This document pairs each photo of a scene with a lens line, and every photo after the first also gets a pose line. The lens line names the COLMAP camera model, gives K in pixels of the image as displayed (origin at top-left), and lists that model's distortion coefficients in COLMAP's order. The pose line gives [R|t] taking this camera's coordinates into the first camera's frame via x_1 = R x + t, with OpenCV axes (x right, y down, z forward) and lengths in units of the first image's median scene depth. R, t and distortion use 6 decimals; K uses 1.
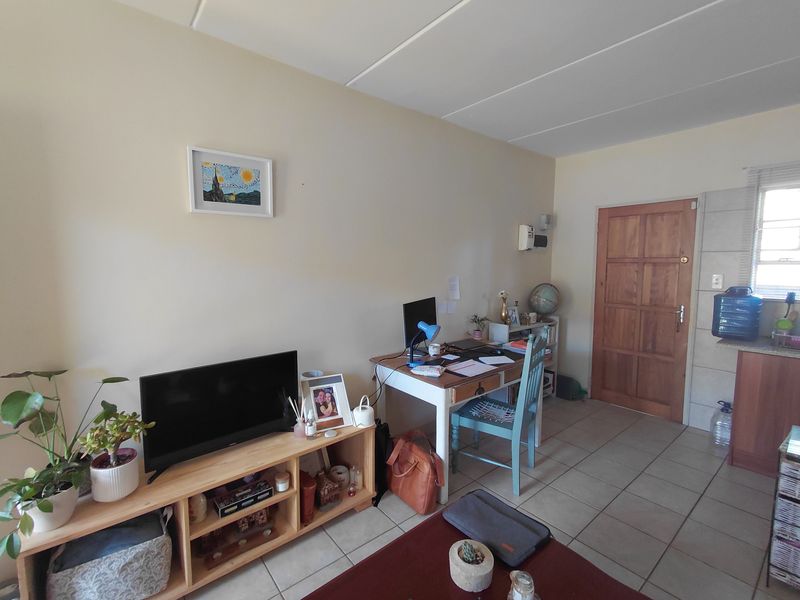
lens RADIAL K [[366.8, 0, 394.8], [0, 366.8, 294.8], [0, 0, 1]] dist [-0.000791, -0.005253]
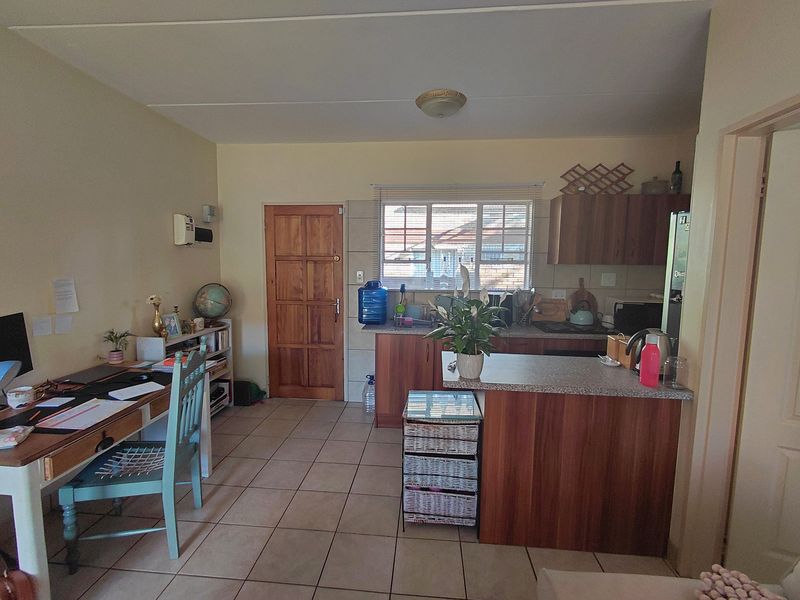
lens RADIAL K [[366.8, 0, 395.5], [0, 366.8, 294.7], [0, 0, 1]] dist [-0.000791, -0.005253]
pose [[0.692926, -0.059539, 0.718546, 0.099908], [0.052411, 0.998108, 0.032162, -0.010991], [-0.719102, 0.015374, 0.694735, 0.085382]]
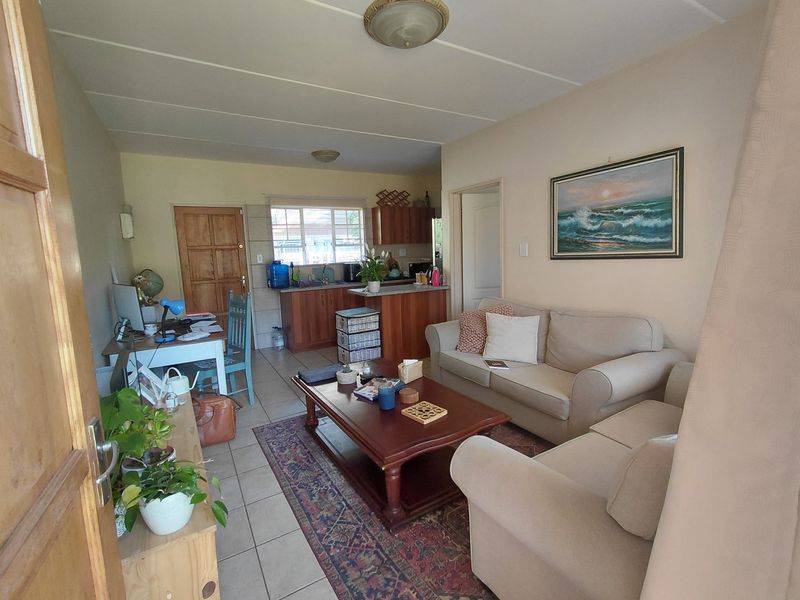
lens RADIAL K [[366.8, 0, 400.3], [0, 366.8, 294.2], [0, 0, 1]] dist [-0.000791, -0.005253]
pose [[0.136409, -0.123234, 0.982958, -0.739281], [0.122932, 0.986669, 0.106640, 0.024916], [-0.982996, 0.106291, 0.149740, 0.123880]]
